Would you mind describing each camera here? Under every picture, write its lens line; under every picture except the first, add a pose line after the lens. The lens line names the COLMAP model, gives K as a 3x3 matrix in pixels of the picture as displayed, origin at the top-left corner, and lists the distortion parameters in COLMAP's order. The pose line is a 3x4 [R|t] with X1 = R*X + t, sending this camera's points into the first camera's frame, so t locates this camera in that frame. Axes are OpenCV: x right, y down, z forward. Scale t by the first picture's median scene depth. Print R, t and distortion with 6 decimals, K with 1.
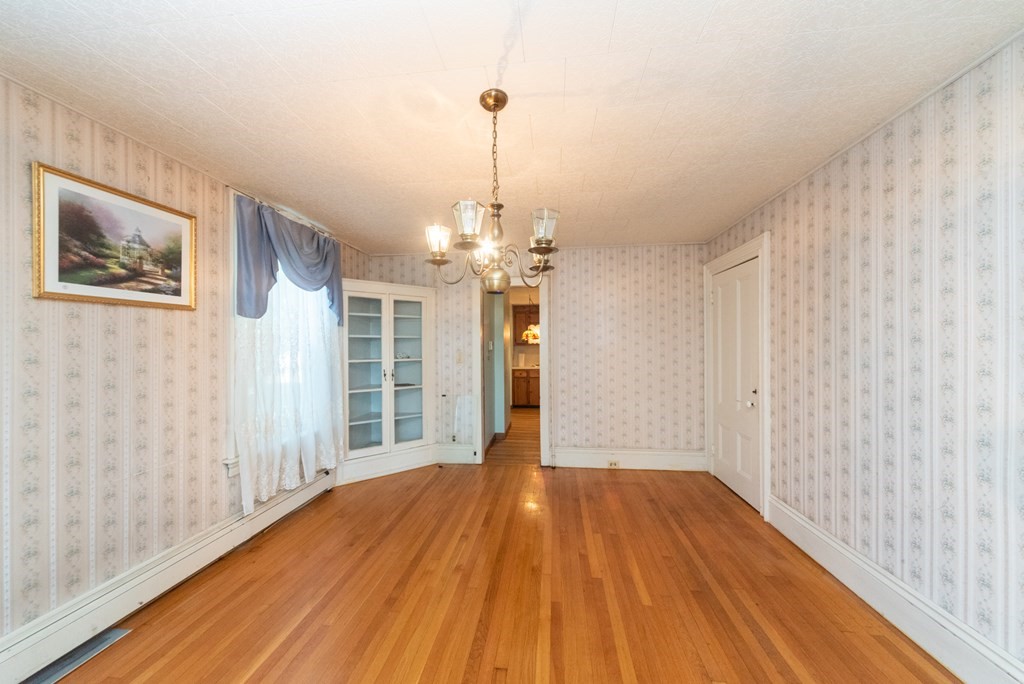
lens RADIAL K [[356.2, 0, 509.9], [0, 356.2, 347.9], [0, 0, 1]] dist [0.001520, -0.000157]
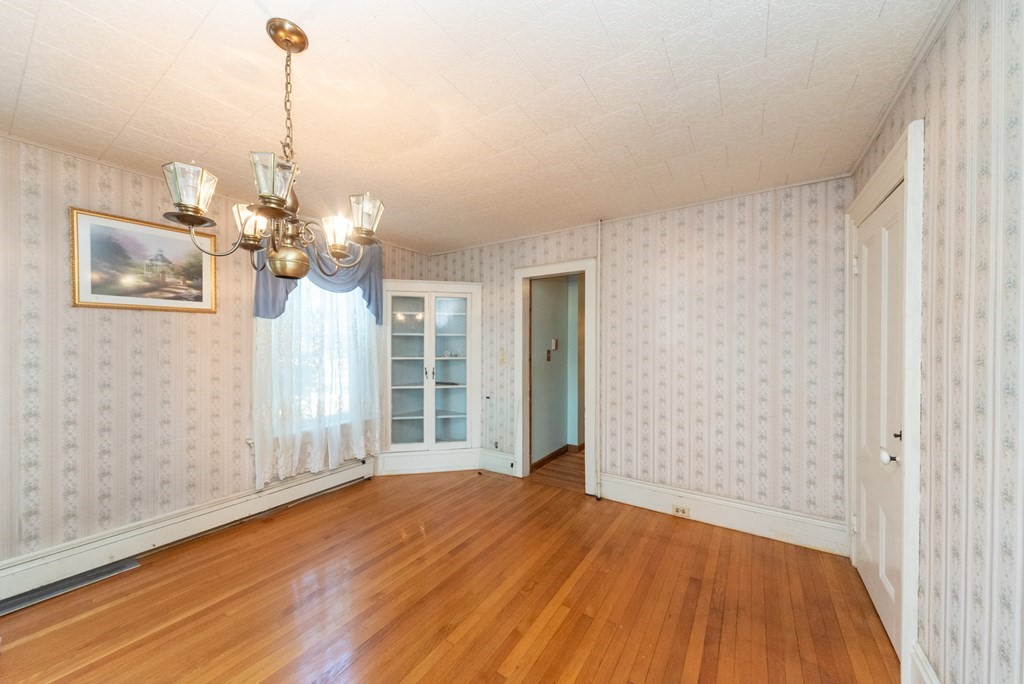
lens RADIAL K [[356.2, 0, 509.9], [0, 356.2, 347.9], [0, 0, 1]] dist [0.001520, -0.000157]
pose [[0.893252, 0.011367, -0.449413, 0.489490], [-0.010060, 0.999935, 0.005297, -0.003361], [0.449444, -0.000210, 0.893308, 0.328843]]
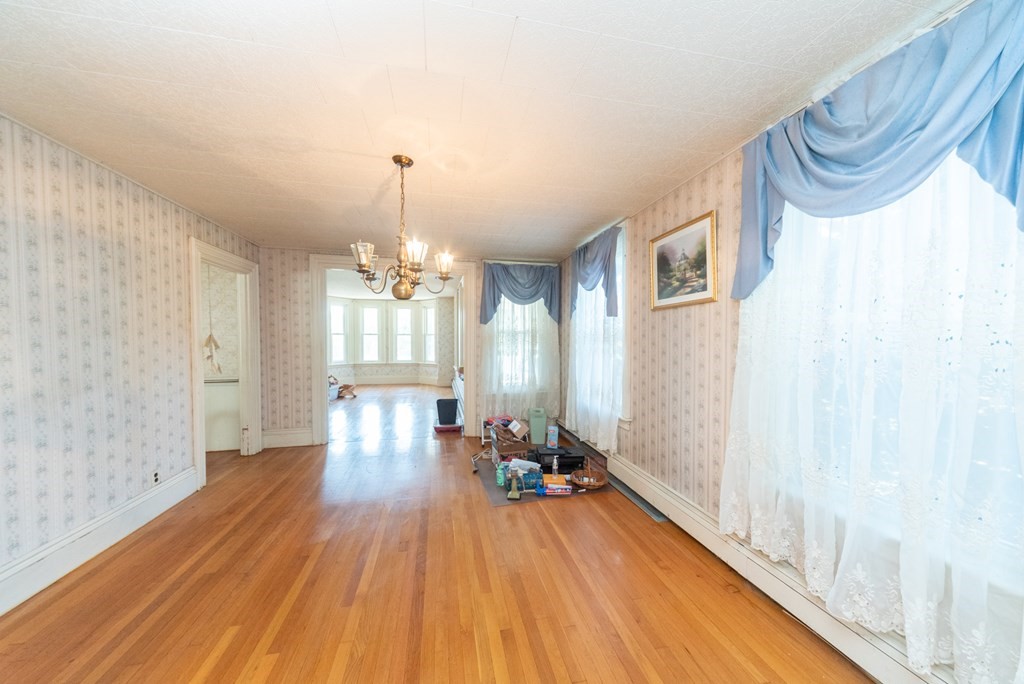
lens RADIAL K [[349.9, 0, 512.0], [0, 349.9, 342.0], [0, 0, 1]] dist [0.000307, -0.000038]
pose [[-0.945842, 0.014424, -0.324307, 0.003367], [0.007642, 0.999725, 0.022178, -0.011781], [0.324538, 0.018498, -0.945692, 1.576036]]
